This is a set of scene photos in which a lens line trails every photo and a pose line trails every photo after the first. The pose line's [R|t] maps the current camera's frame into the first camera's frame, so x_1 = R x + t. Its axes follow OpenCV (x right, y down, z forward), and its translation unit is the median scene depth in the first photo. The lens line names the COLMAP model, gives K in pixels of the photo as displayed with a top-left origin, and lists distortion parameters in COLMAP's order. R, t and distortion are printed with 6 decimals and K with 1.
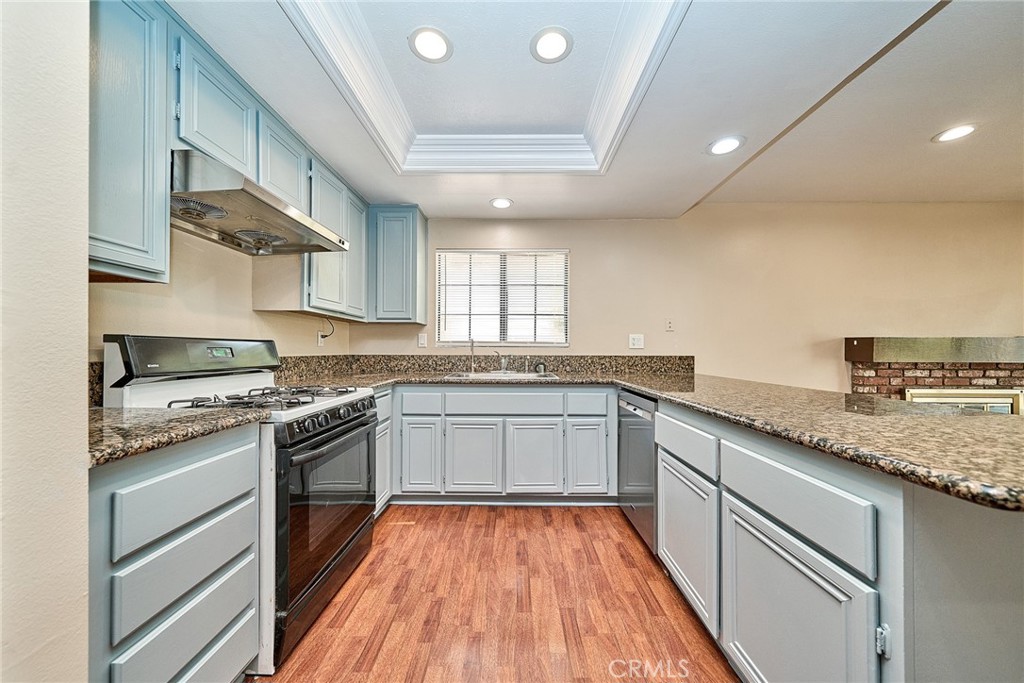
lens RADIAL K [[339.8, 0, 523.4], [0, 339.8, 345.3], [0, 0, 1]] dist [-0.000309, -0.000034]
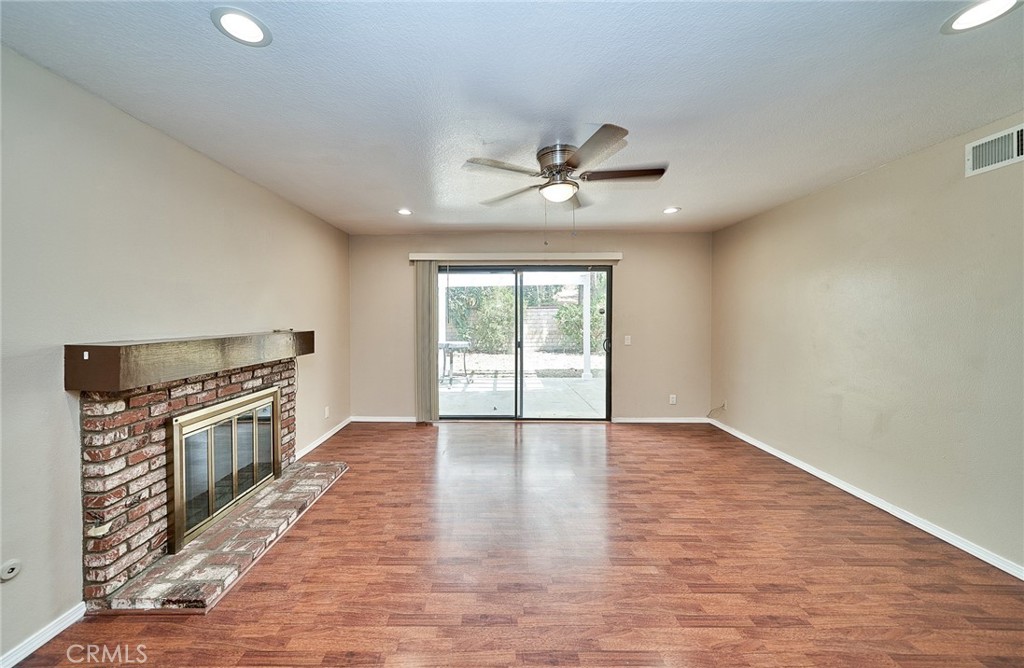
lens RADIAL K [[360.7, 0, 482.5], [0, 360.7, 319.2], [0, 0, 1]] dist [0.000547, 0.000090]
pose [[0.035215, -0.010955, 0.999320, 0.449987], [-0.006605, 0.999916, 0.011194, -0.073686], [-0.999358, -0.006995, 0.035139, 0.377032]]
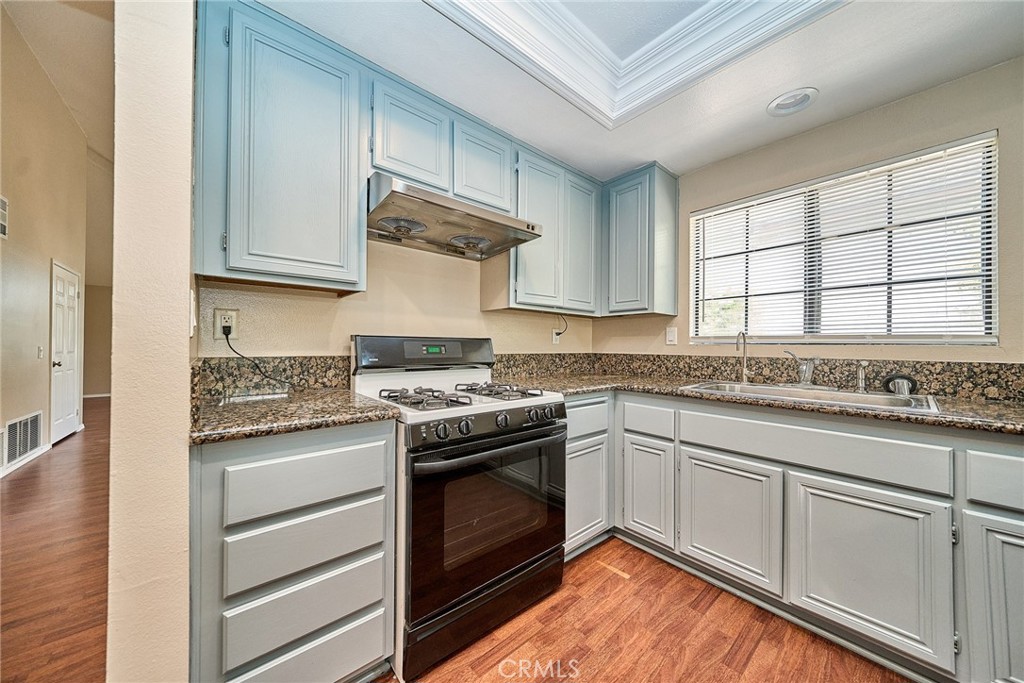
lens RADIAL K [[353.9, 0, 498.5], [0, 353.9, 342.7], [0, 0, 1]] dist [-0.001140, -0.000289]
pose [[0.642309, -0.005220, -0.766428, 0.074081], [0.004319, 0.999986, -0.003191, 0.001659], [0.766434, -0.001261, 0.642322, 0.203830]]
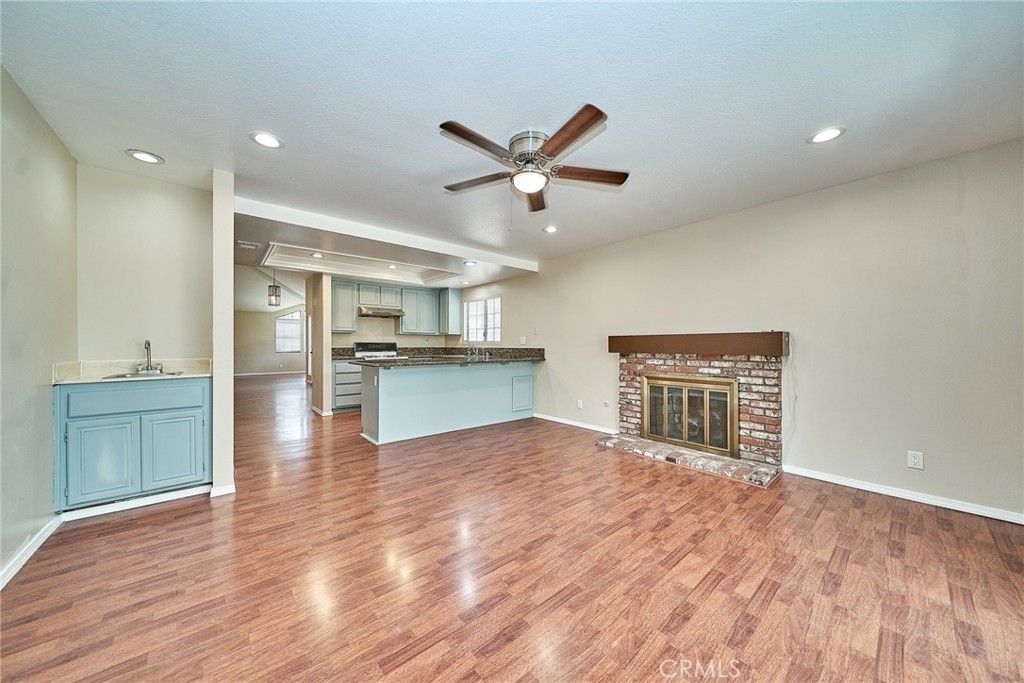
lens RADIAL K [[346.0, 0, 510.3], [0, 346.0, 345.4], [0, 0, 1]] dist [-0.000018, -0.000143]
pose [[0.649426, -0.003140, -0.760418, 1.822413], [0.011454, 0.999918, 0.005653, 0.005269], [0.760339, -0.012381, 0.649409, -0.296118]]
